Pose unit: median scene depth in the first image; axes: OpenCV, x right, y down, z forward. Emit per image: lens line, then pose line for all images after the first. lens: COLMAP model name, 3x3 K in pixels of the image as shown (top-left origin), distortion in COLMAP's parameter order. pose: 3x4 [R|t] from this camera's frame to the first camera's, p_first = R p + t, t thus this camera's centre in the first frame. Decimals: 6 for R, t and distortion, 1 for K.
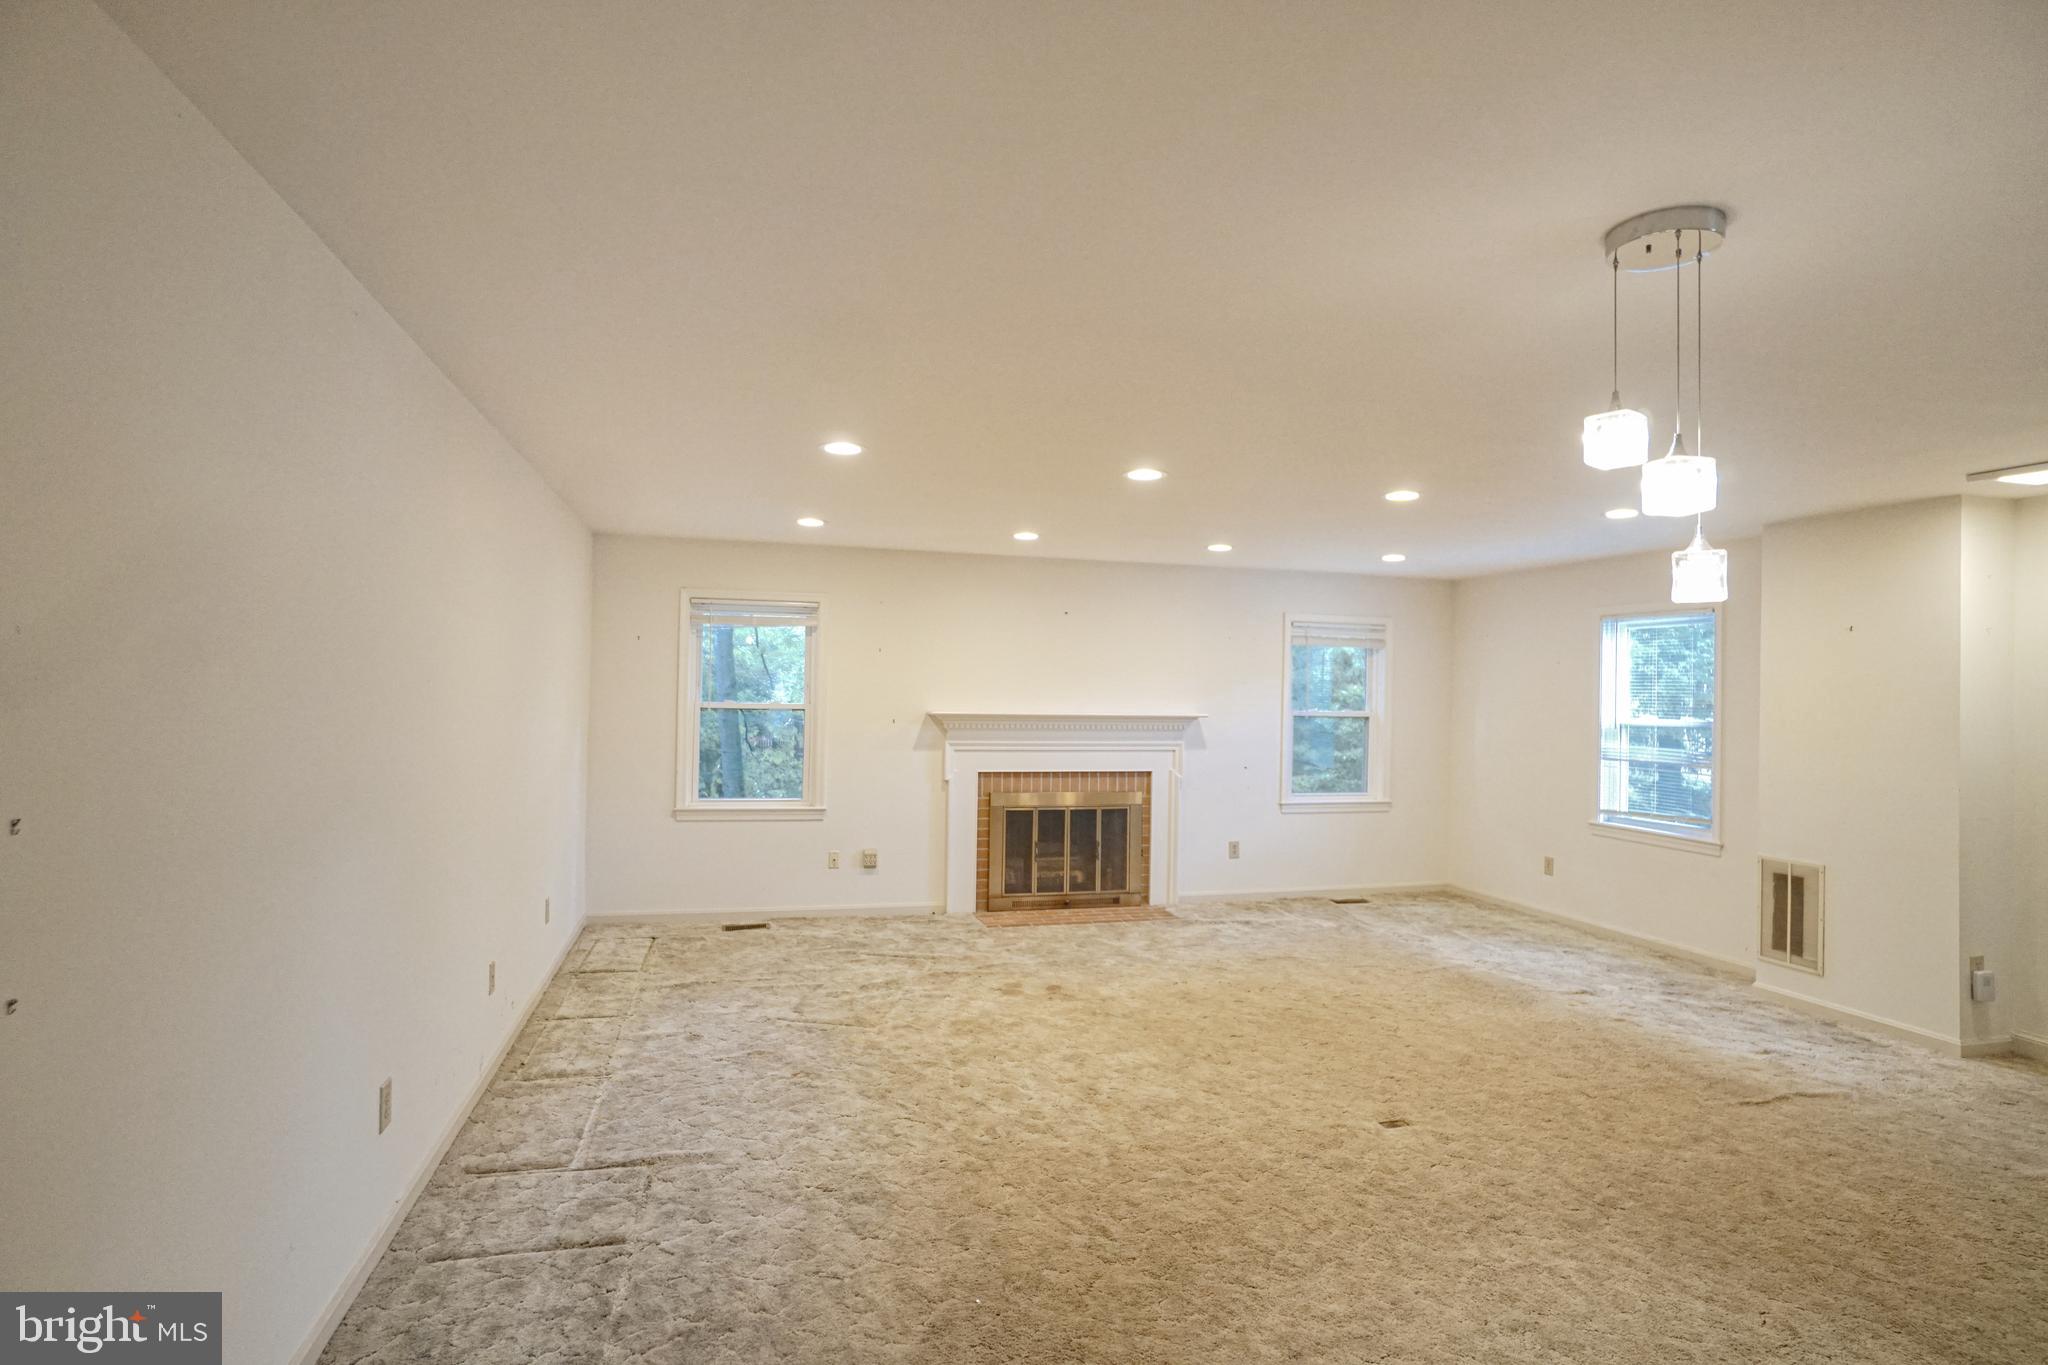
lens RADIAL K [[1043.8, 0, 1013.5], [0, 1043.8, 689.6], [0, 0, 1]] dist [-0.005638, 0.008456]
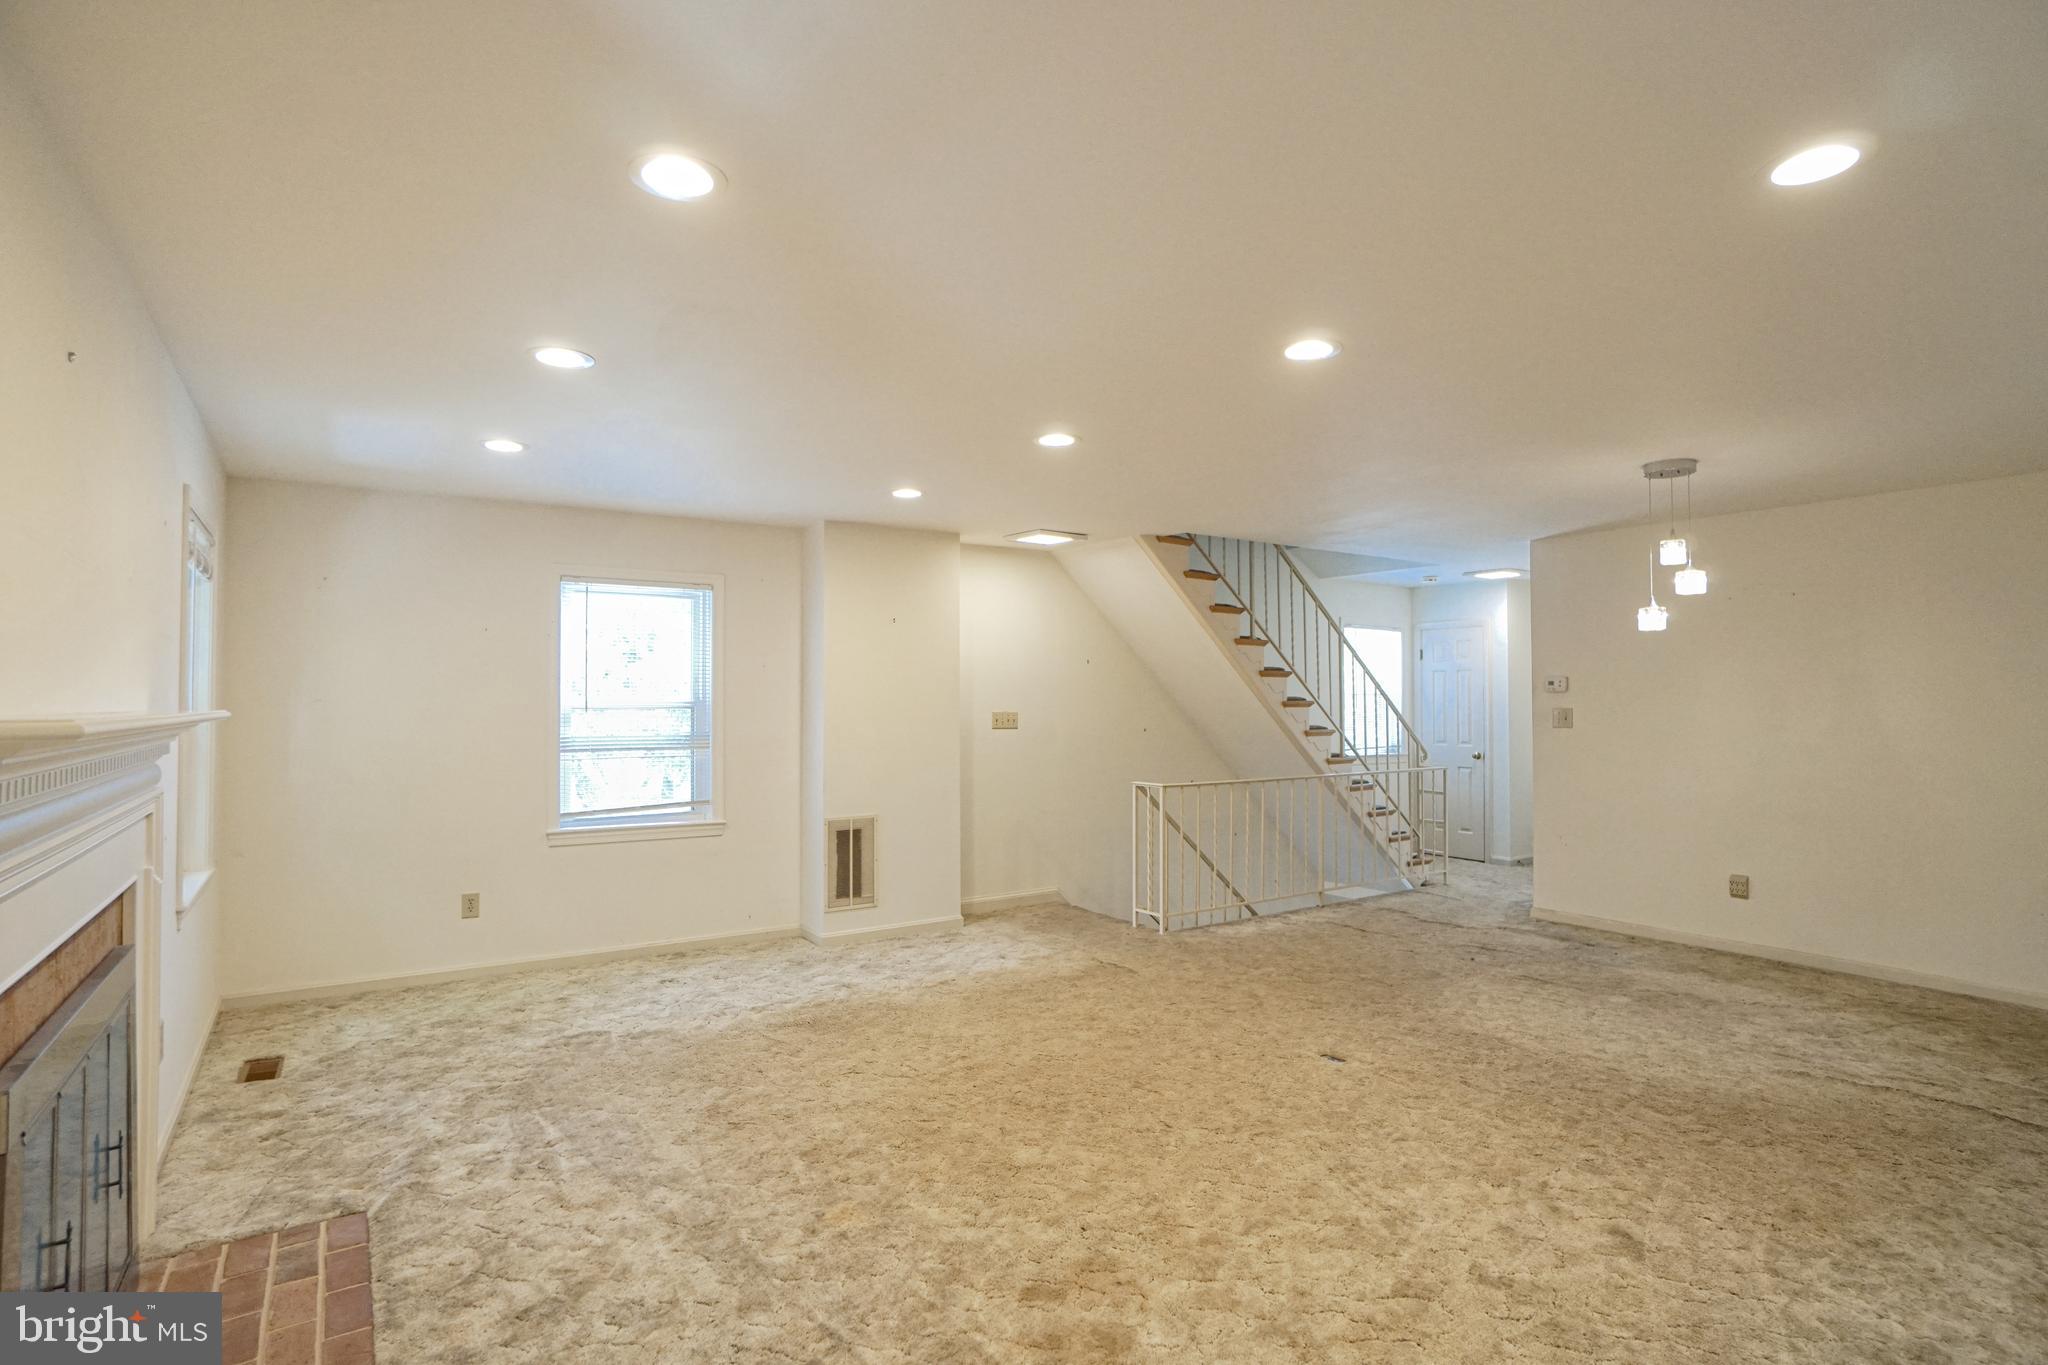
lens RADIAL K [[1043.8, 0, 1008.2], [0, 1043.8, 680.9], [0, 0, 1]] dist [-0.005638, 0.008456]
pose [[-0.321158, 0.007181, 0.946998, -0.406053], [-0.005837, 0.999937, -0.009562, 0.023302], [-0.947008, -0.008599, -0.321096, 1.207832]]
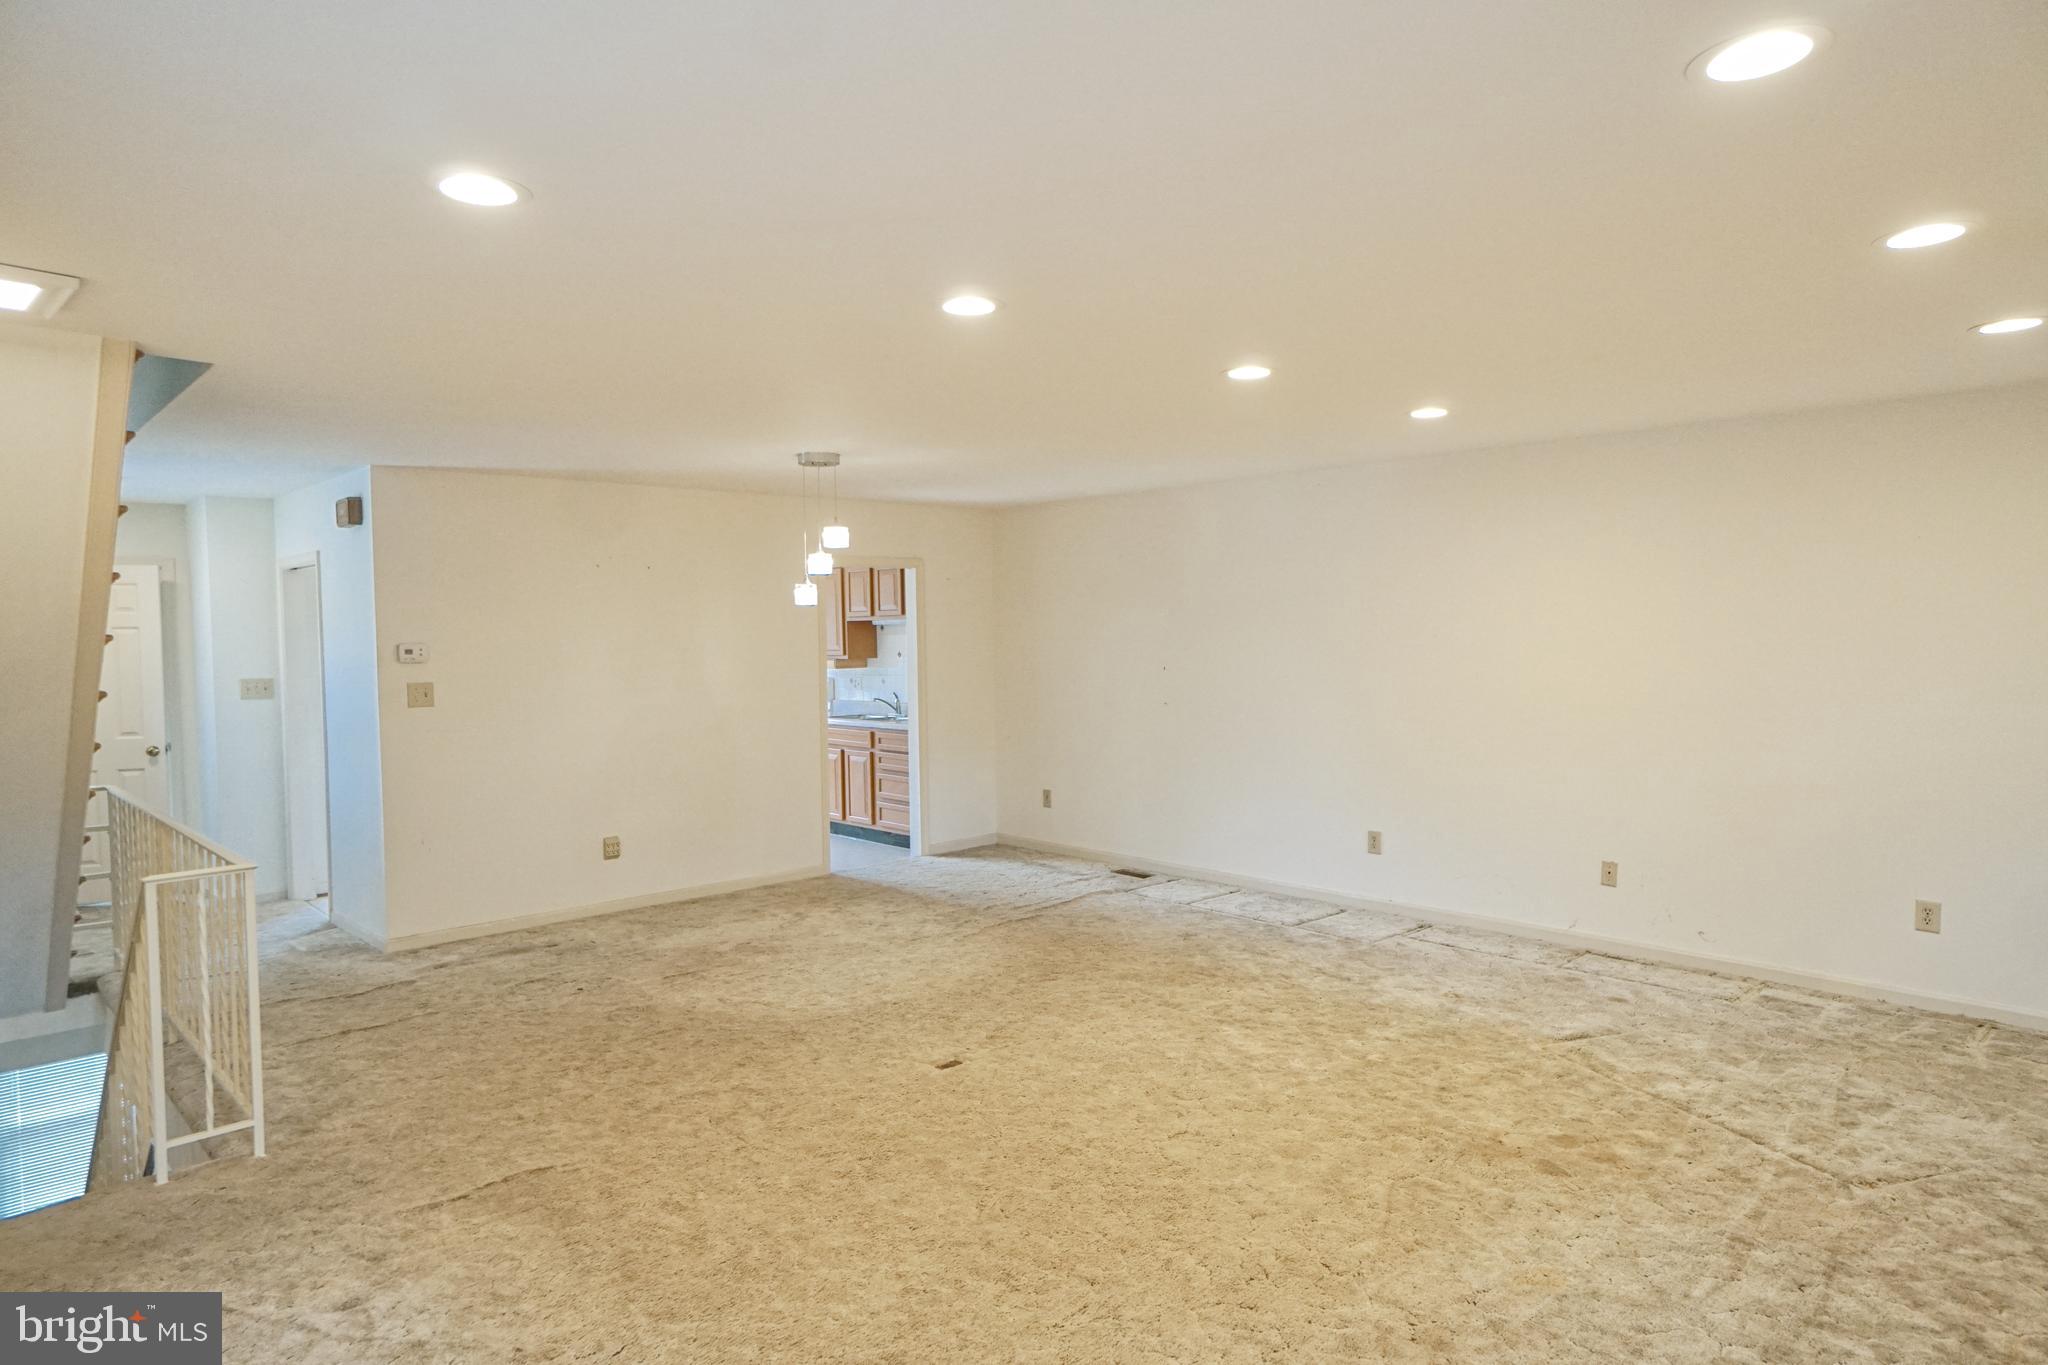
lens RADIAL K [[1200.3, 0, 1020.3], [0, 1200.3, 676.8], [0, 0, 1]] dist [0.000261, 0.000089]
pose [[-0.870935, 0.012735, -0.491234, 0.631094], [-0.001029, 0.999615, 0.027740, 0.001756], [0.491398, 0.024665, -0.870586, 1.475554]]
